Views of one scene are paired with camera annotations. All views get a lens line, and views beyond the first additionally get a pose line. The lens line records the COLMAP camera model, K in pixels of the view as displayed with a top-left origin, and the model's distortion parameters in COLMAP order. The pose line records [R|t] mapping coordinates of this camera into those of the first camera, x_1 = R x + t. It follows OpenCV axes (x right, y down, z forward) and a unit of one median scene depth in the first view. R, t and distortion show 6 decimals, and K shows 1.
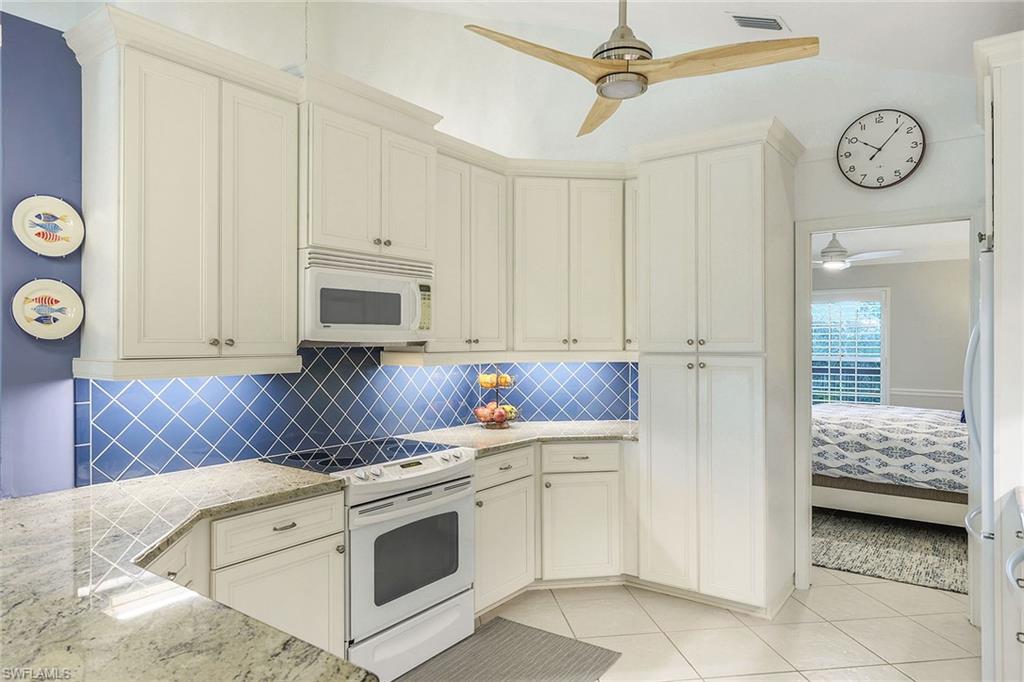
lens RADIAL K [[640.0, 0, 509.9], [0, 640.0, 338.1], [0, 0, 1]] dist [0.002712, -0.000329]
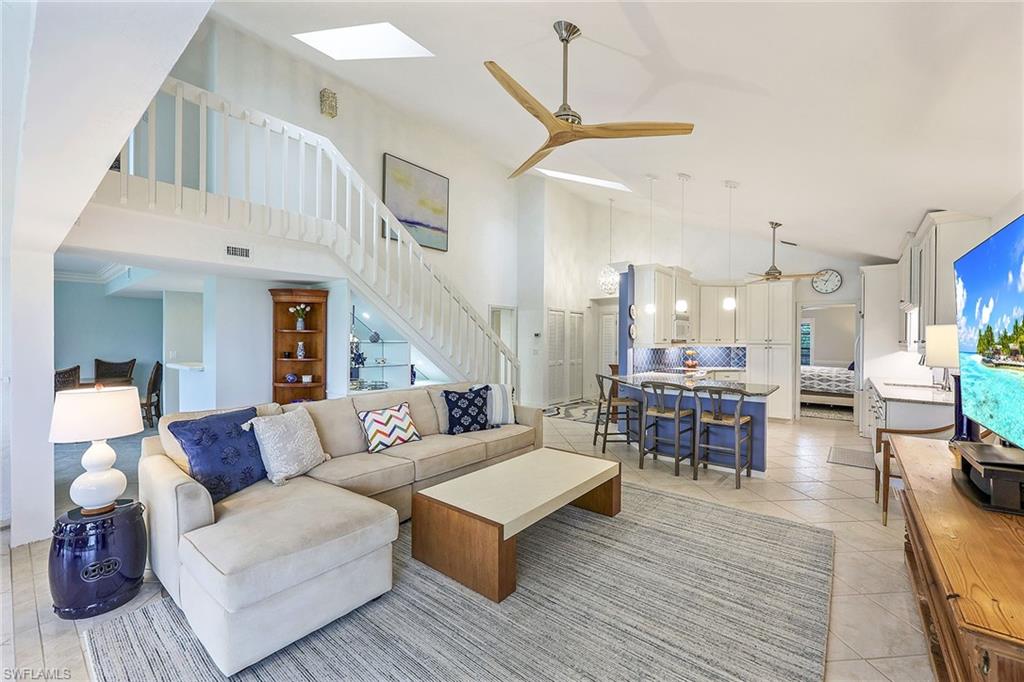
lens RADIAL K [[434.5, 0, 490.3], [0, 434.5, 338.2], [0, 0, 1]] dist [0.000692, 0.000791]
pose [[0.998746, 0.007651, -0.049477, -0.781422], [-0.007529, 0.999968, 0.002646, 0.000016], [0.049495, -0.002271, 0.998772, -0.991818]]
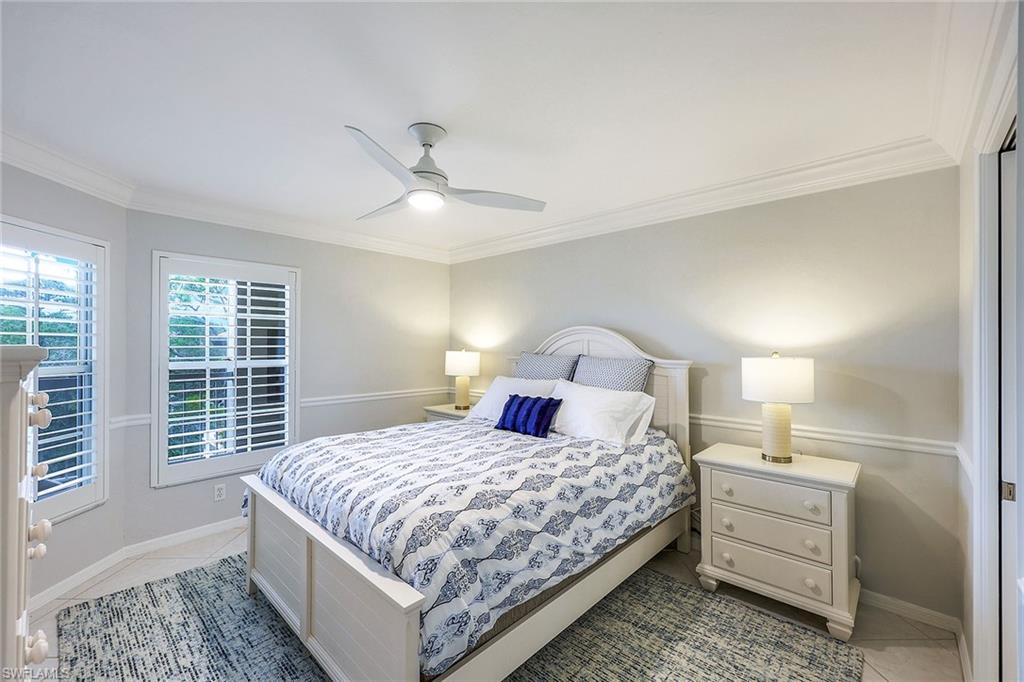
lens RADIAL K [[434.5, 0, 512.0], [0, 434.5, 340.4], [0, 0, 1]] dist [0.000692, 0.000791]
pose [[0.113761, 0.003952, 0.993500, 0.161327], [-0.004056, 0.999986, -0.003513, 0.012188], [-0.993500, -0.003630, 0.113775, 1.062870]]
